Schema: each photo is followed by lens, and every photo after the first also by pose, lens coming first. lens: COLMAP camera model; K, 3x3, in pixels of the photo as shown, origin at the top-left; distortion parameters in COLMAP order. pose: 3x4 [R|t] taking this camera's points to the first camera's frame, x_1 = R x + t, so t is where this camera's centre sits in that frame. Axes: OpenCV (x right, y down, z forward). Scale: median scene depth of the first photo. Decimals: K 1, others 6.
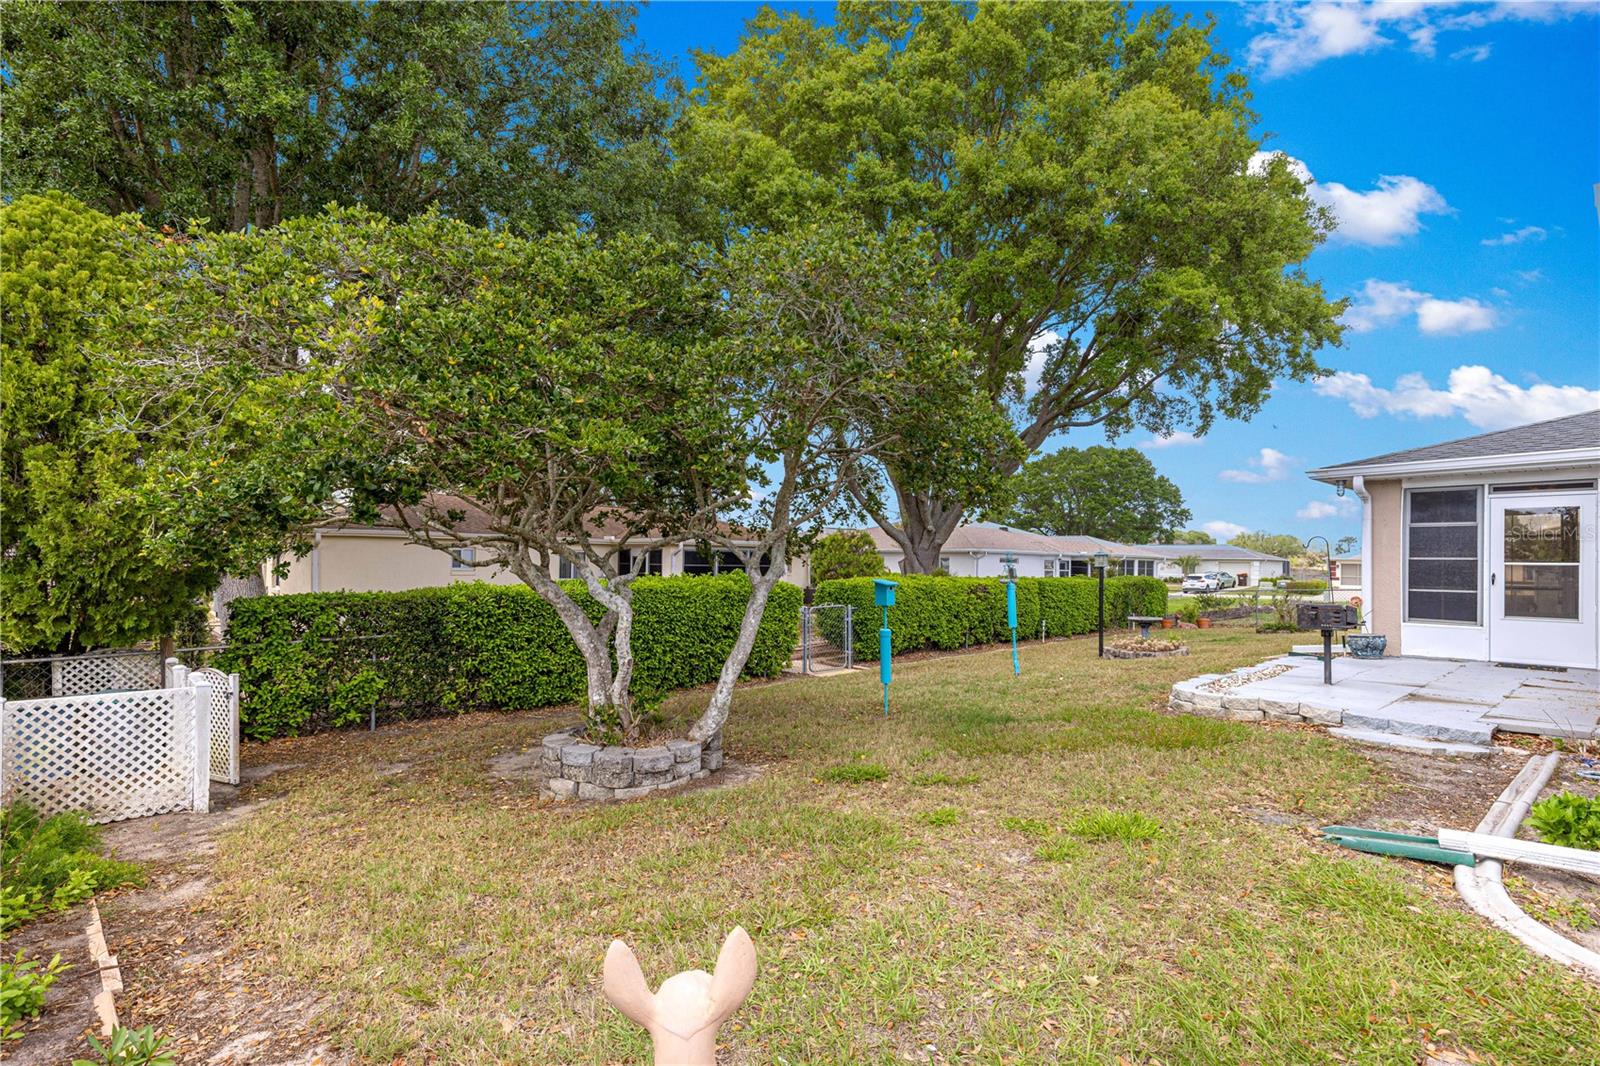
lens RADIAL K [[723.0, 0, 803.1], [0, 723.0, 561.3], [0, 0, 1]] dist [0.002334, 0.000310]
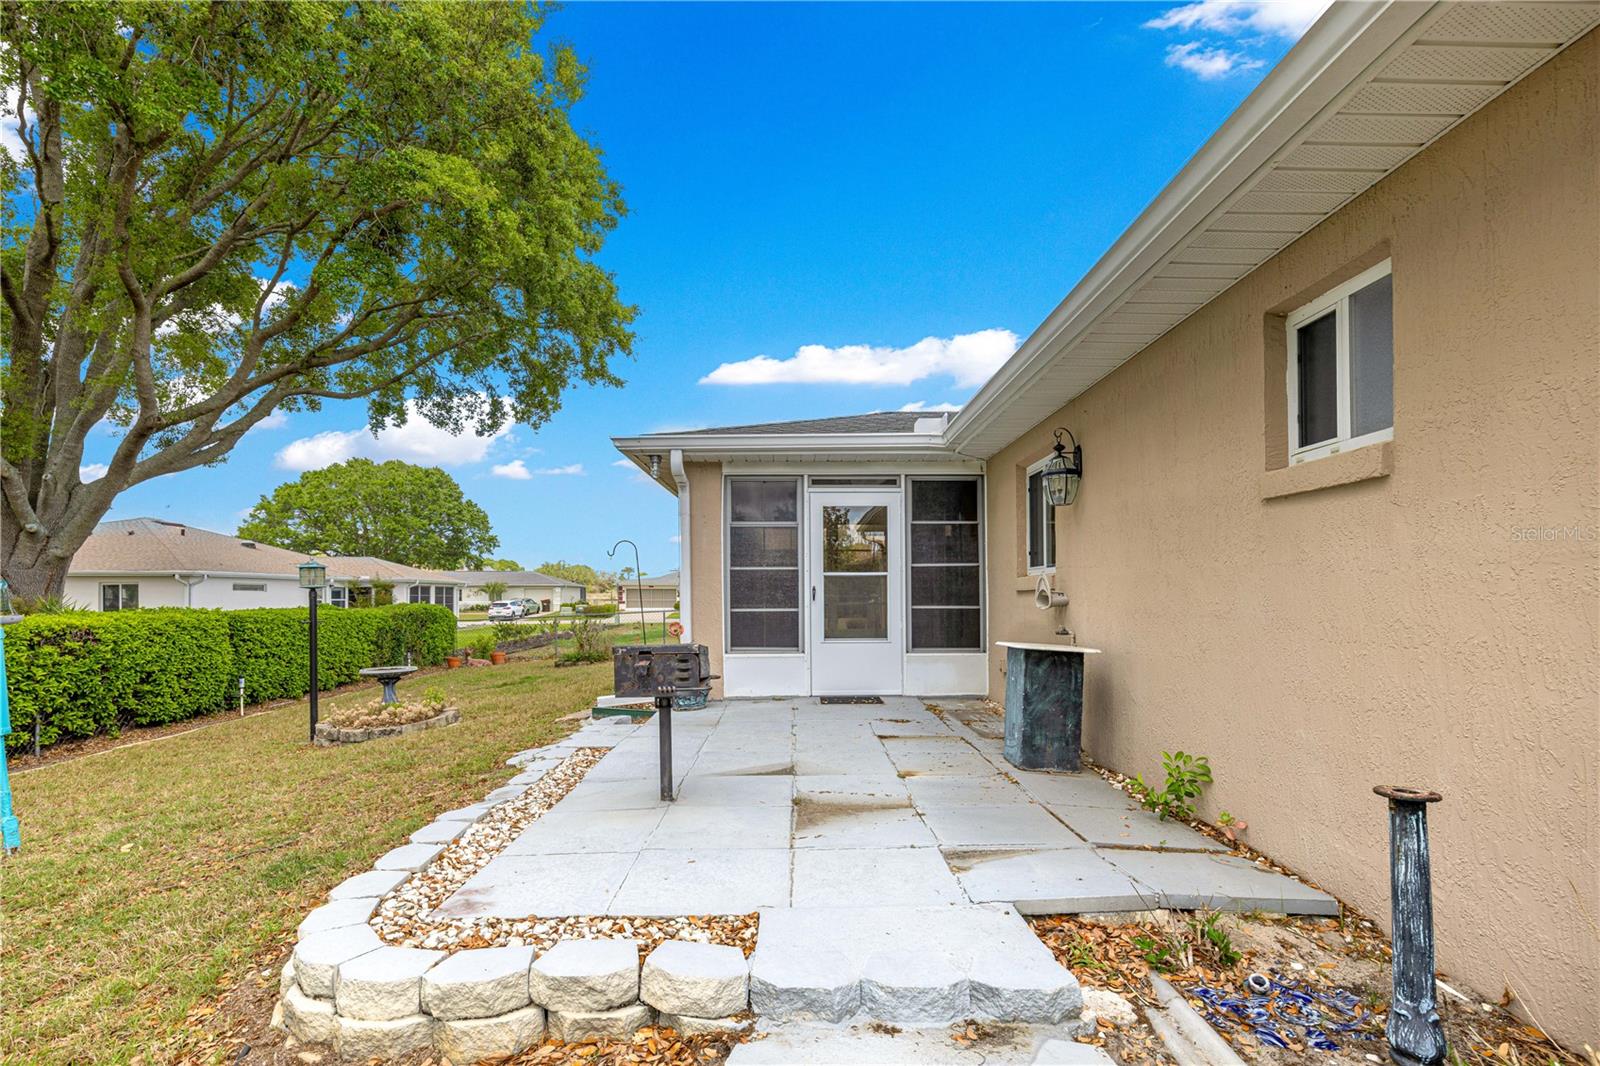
lens RADIAL K [[722.3, 0, 824.5], [0, 722.3, 594.4], [0, 0, 1]] dist [0.003709, 0.000229]
pose [[0.612564, -0.014593, 0.790286, 0.117160], [0.009386, 0.999893, 0.011188, 0.005990], [-0.790365, 0.000564, 0.612636, 0.178832]]
